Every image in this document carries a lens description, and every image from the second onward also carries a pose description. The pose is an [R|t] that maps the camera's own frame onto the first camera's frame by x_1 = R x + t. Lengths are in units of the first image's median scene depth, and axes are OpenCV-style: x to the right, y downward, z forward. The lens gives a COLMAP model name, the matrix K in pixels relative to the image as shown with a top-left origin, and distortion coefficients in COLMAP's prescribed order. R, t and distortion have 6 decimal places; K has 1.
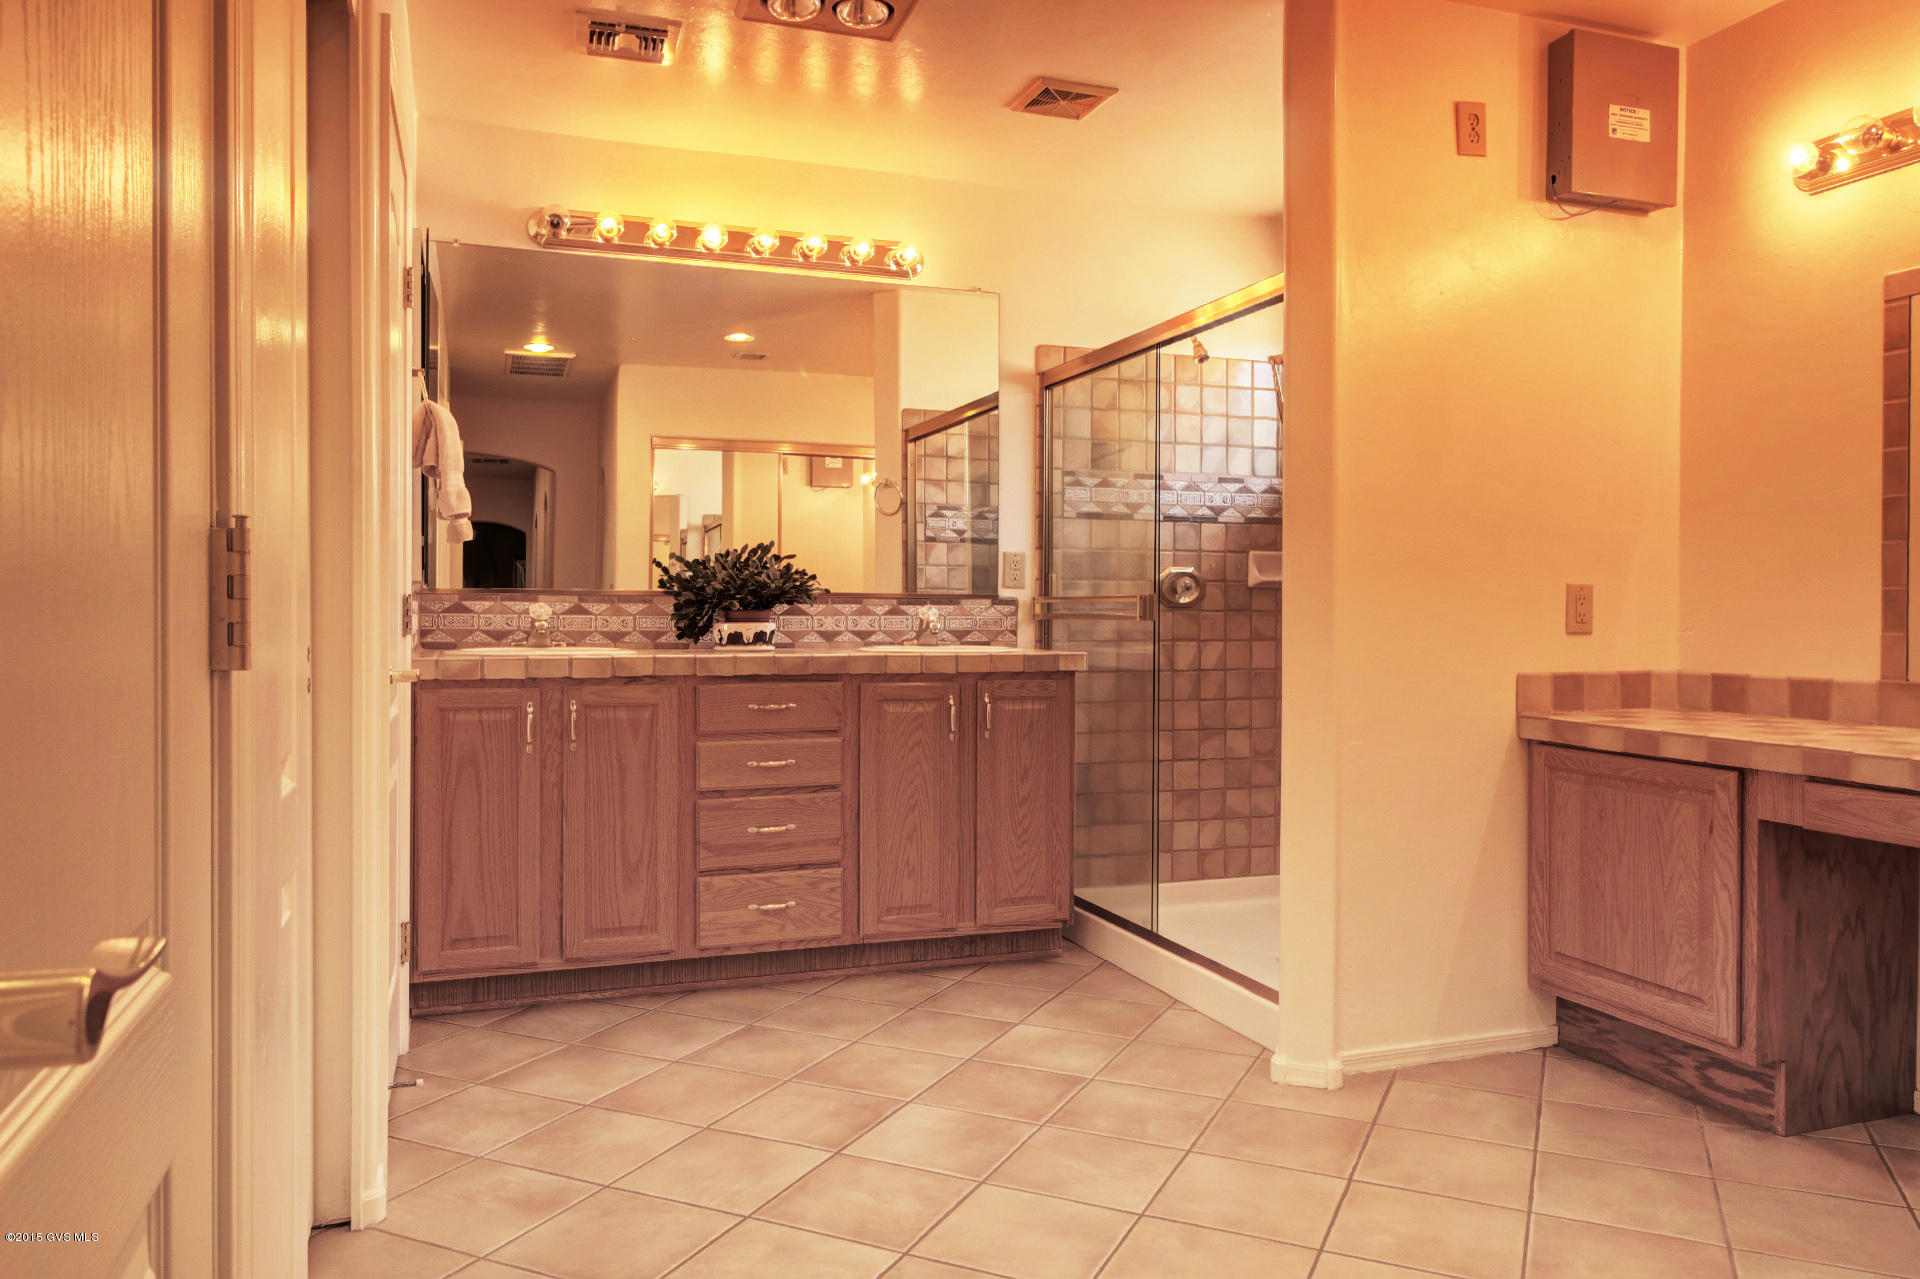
lens RADIAL K [[1393.9, 0, 960.0], [0, 1393.9, 639.5], [0, 0, 1]] dist [-0.061036, -0.000019]
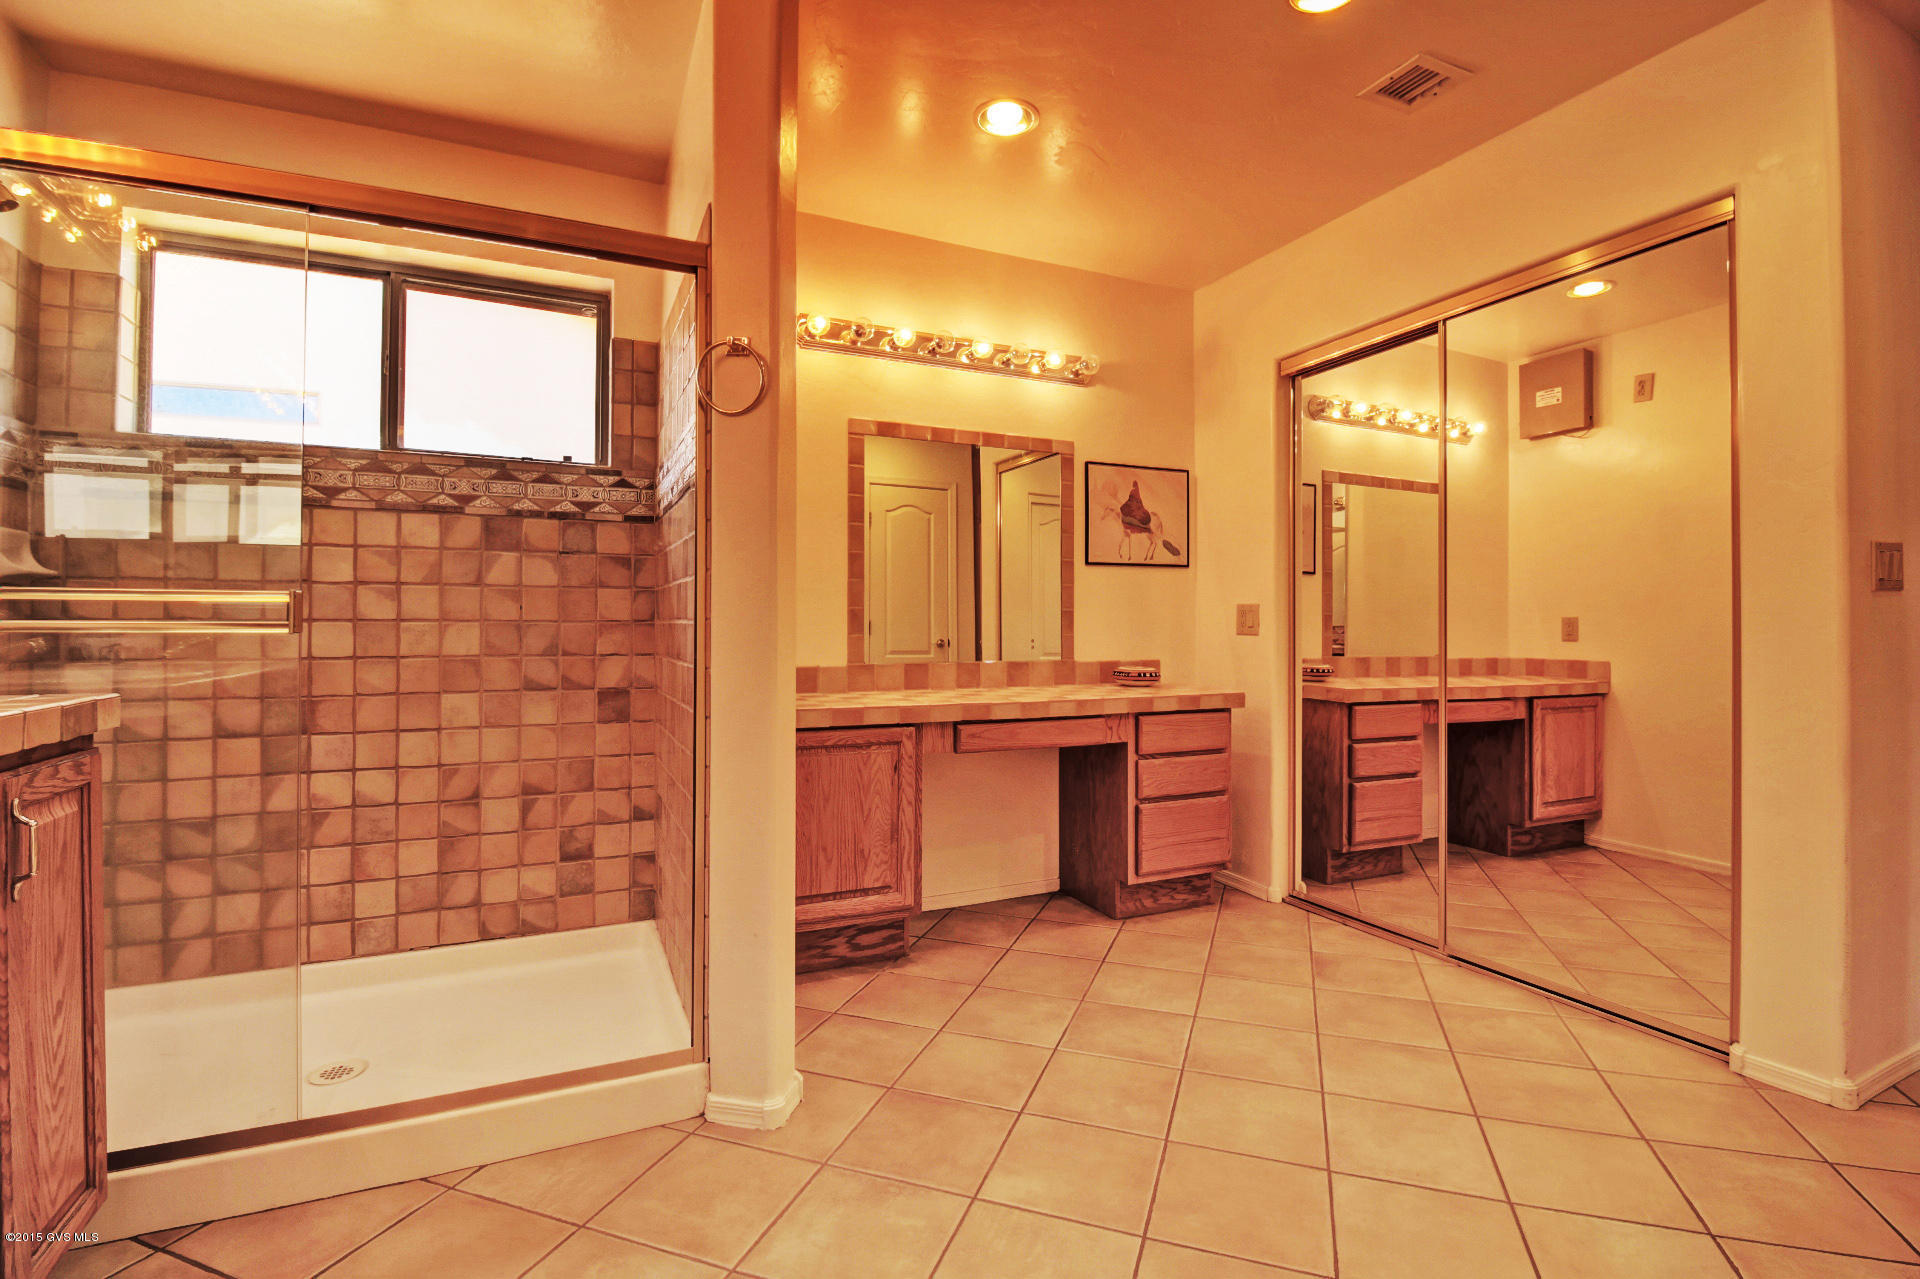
lens RADIAL K [[878.9, 0, 973.3], [0, 878.9, 617.9], [0, 0, 1]] dist [0.003458, -0.015864]
pose [[-0.098409, -0.003363, 0.995140, -0.397837], [0.022115, 0.999740, 0.005565, -0.028302], [-0.994900, 0.022555, -0.098309, 0.968093]]
